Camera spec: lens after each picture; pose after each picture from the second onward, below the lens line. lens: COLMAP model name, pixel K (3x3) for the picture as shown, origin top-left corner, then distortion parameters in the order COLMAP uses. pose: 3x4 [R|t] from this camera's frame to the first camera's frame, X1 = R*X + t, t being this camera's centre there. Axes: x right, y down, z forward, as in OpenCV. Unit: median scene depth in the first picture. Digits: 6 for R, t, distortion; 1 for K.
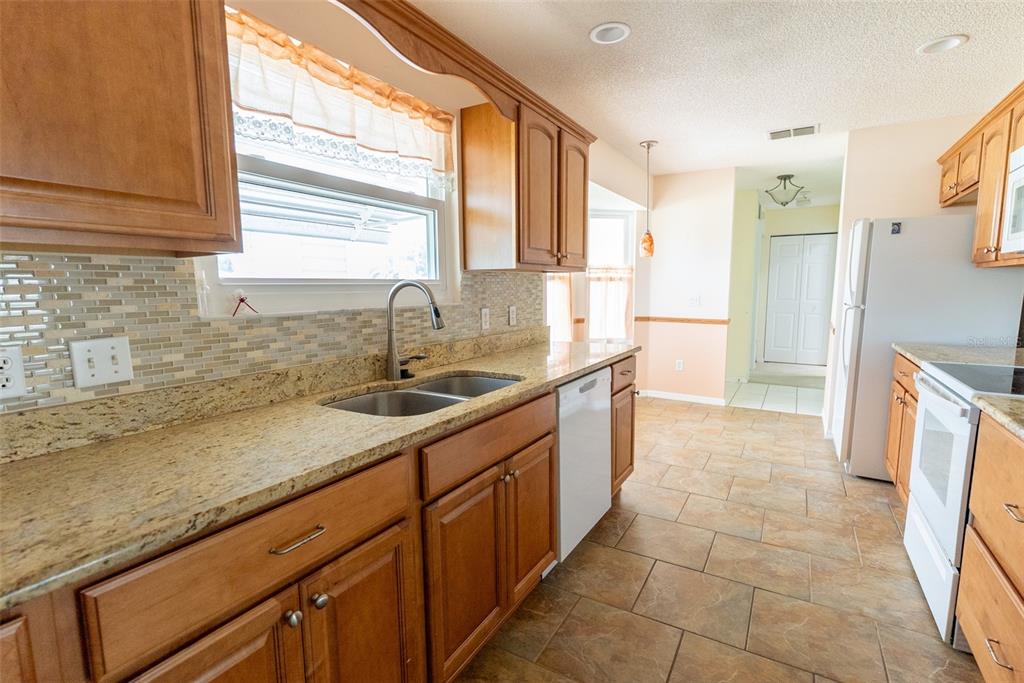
lens RADIAL K [[476.5, 0, 514.0], [0, 476.5, 342.6], [0, 0, 1]] dist [-0.000356, -0.000530]
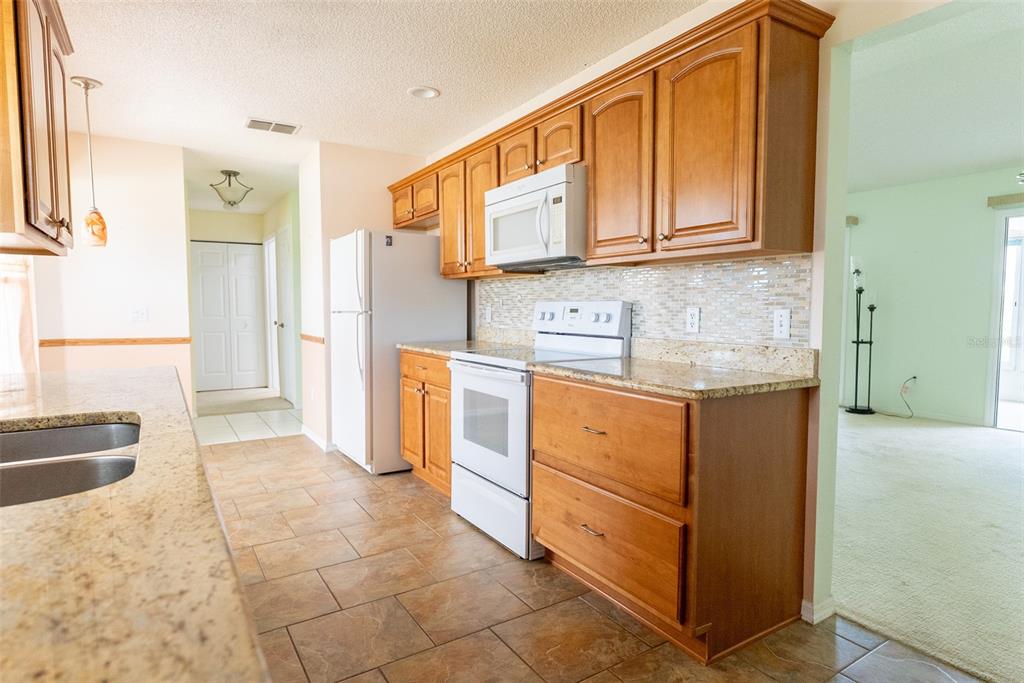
lens RADIAL K [[571.5, 0, 516.6], [0, 571.5, 344.6], [0, 0, 1]] dist [0.003010, -0.000010]
pose [[0.448381, -0.051824, 0.892339, -0.266519], [0.101762, 0.994787, 0.006640, 0.022142], [-0.888031, 0.087829, 0.451317, 0.155542]]
